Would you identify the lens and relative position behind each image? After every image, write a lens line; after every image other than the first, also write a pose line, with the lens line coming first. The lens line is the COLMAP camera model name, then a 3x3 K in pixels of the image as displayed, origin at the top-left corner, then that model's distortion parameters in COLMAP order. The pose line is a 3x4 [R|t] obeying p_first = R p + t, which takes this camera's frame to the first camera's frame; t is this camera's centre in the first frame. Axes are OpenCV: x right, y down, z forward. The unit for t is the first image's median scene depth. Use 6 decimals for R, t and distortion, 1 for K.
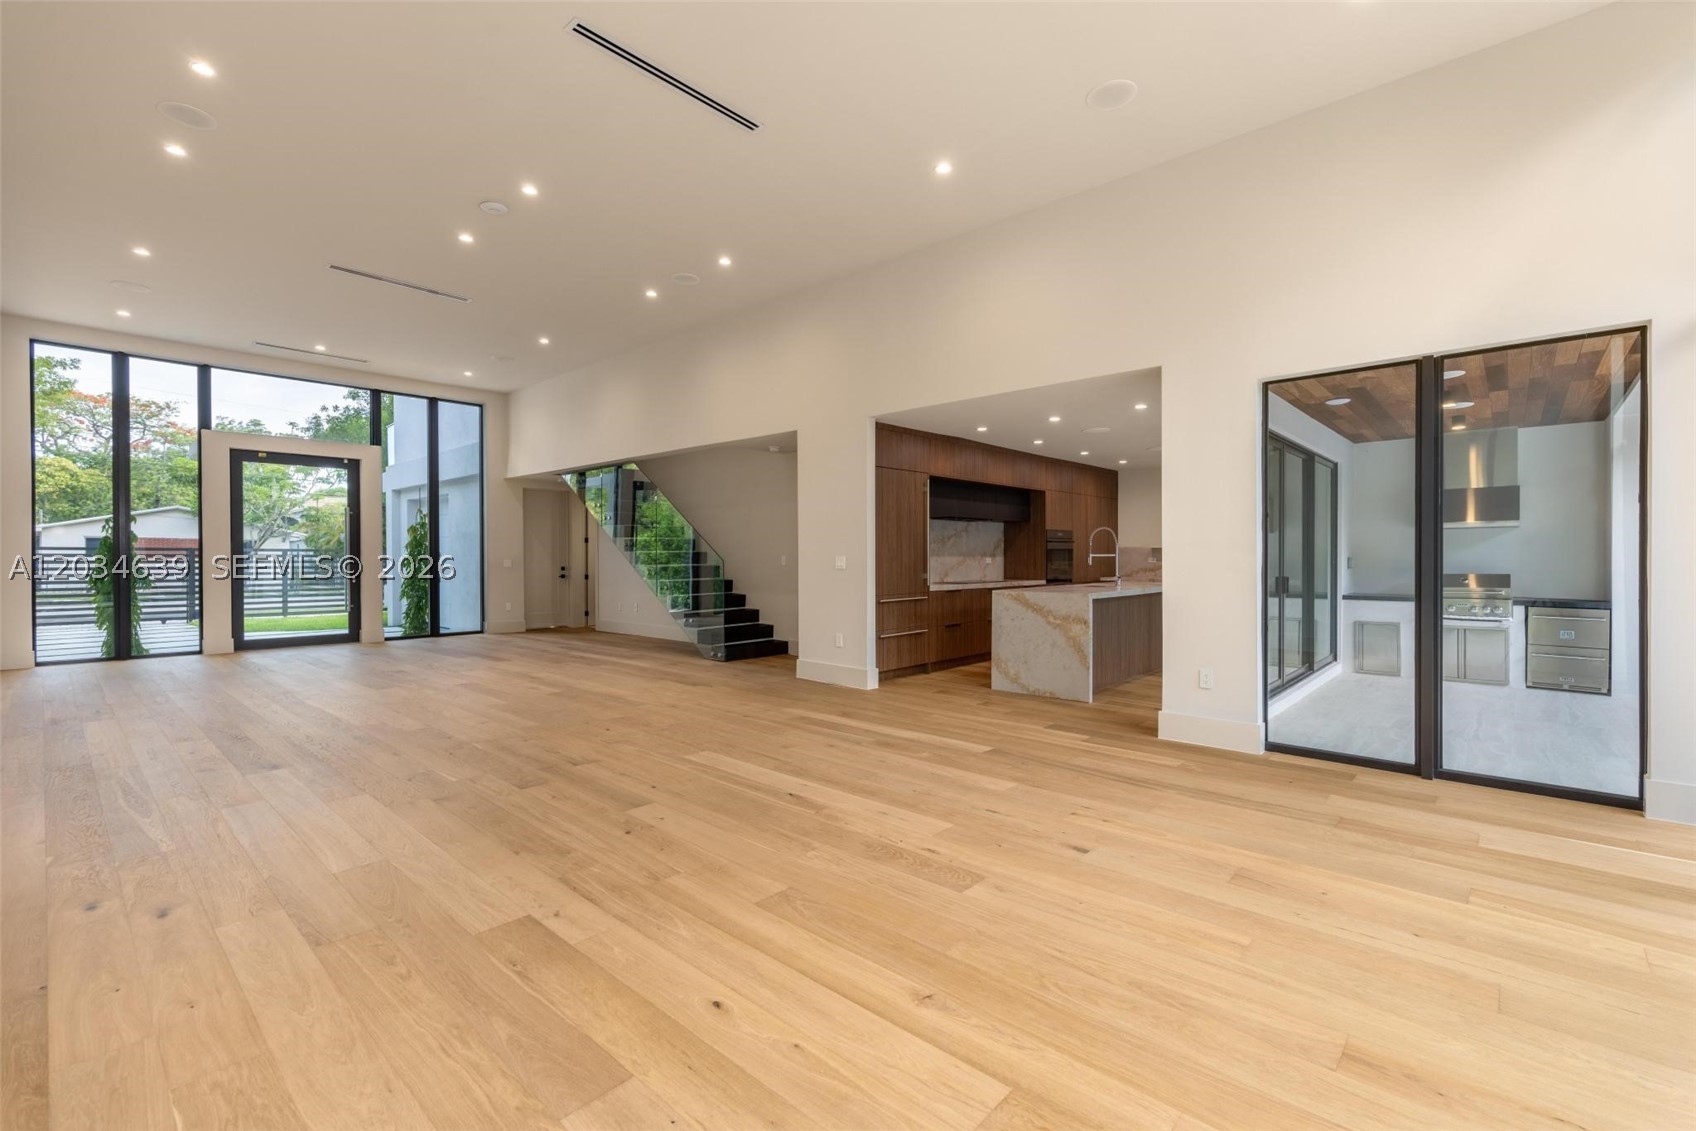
lens RADIAL K [[731.6, 0, 848.0], [0, 731.6, 565.5], [0, 0, 1]] dist [-0.000060, 0.000052]
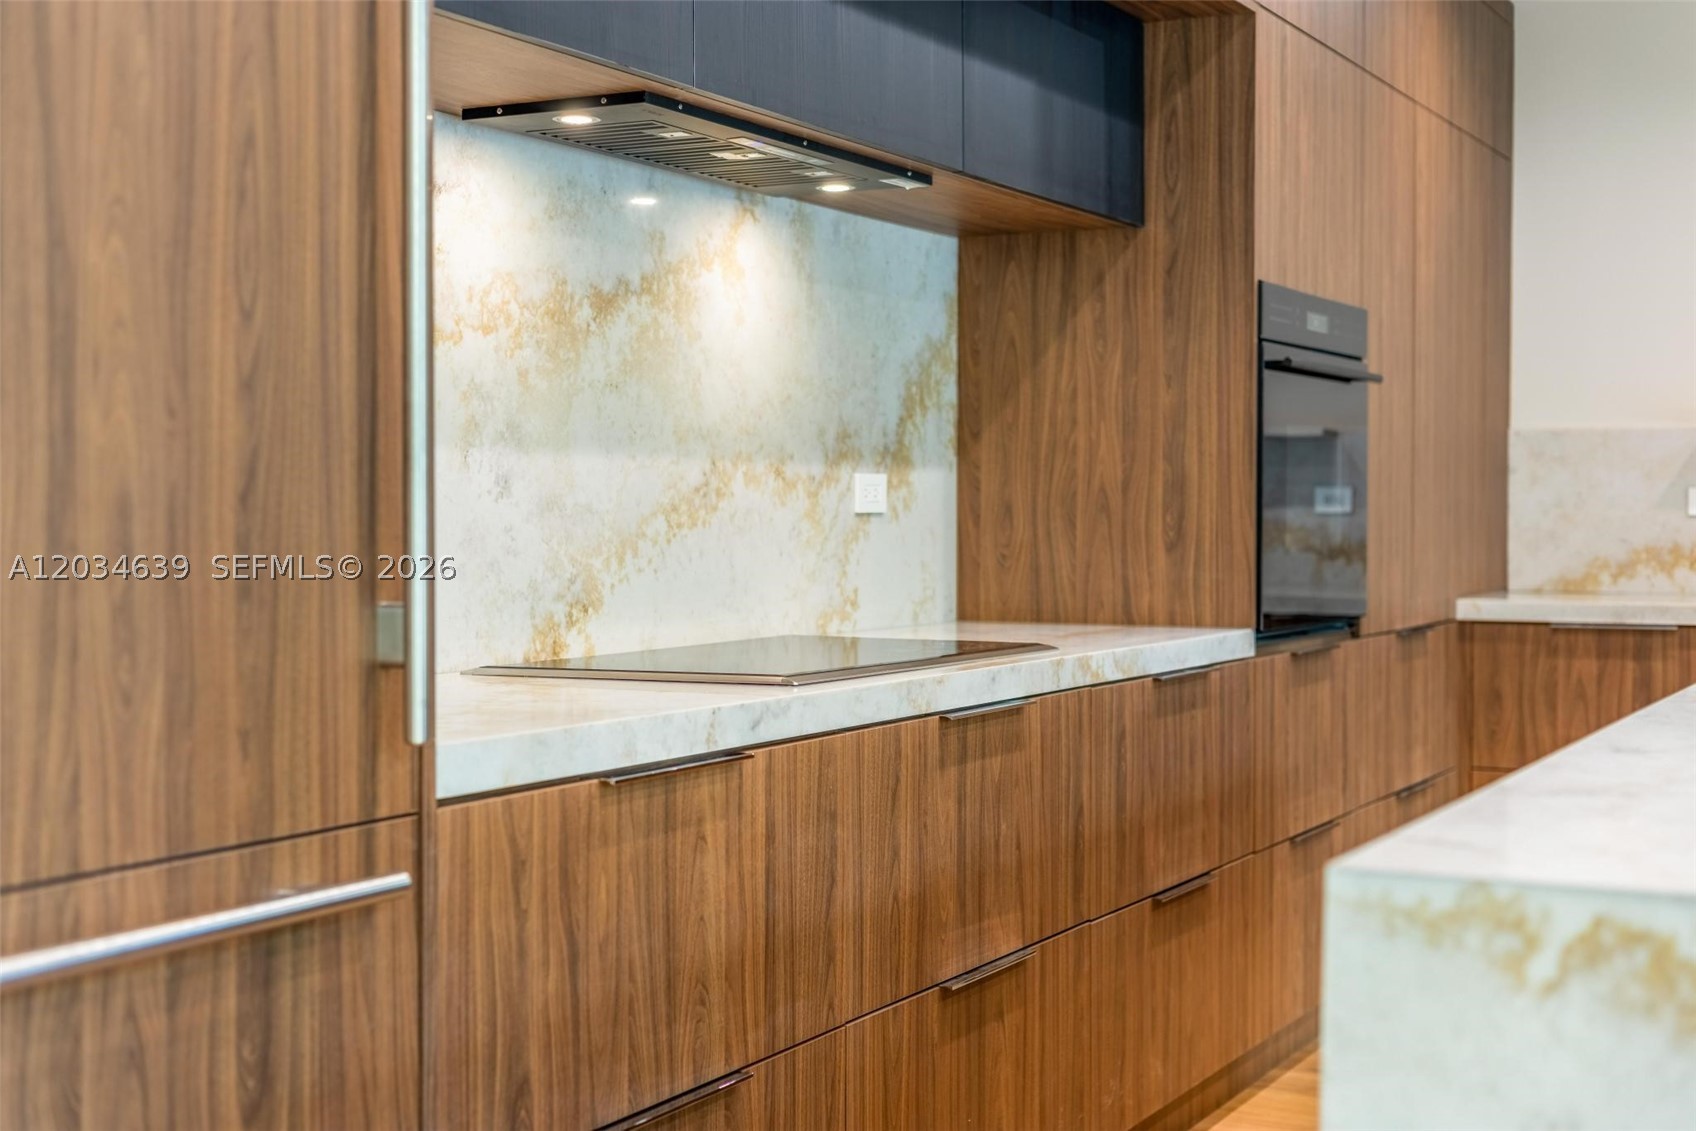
lens RADIAL K [[2445.4, 0, 848.9], [0, 2445.4, 507.6], [0, 0, 1]] dist [0.010814, -0.005004]
pose [[0.963912, 0.004578, 0.266182, 0.076165], [-0.001159, 0.999915, -0.013000, 0.002750], [-0.266219, 0.012222, 0.963835, 0.659179]]
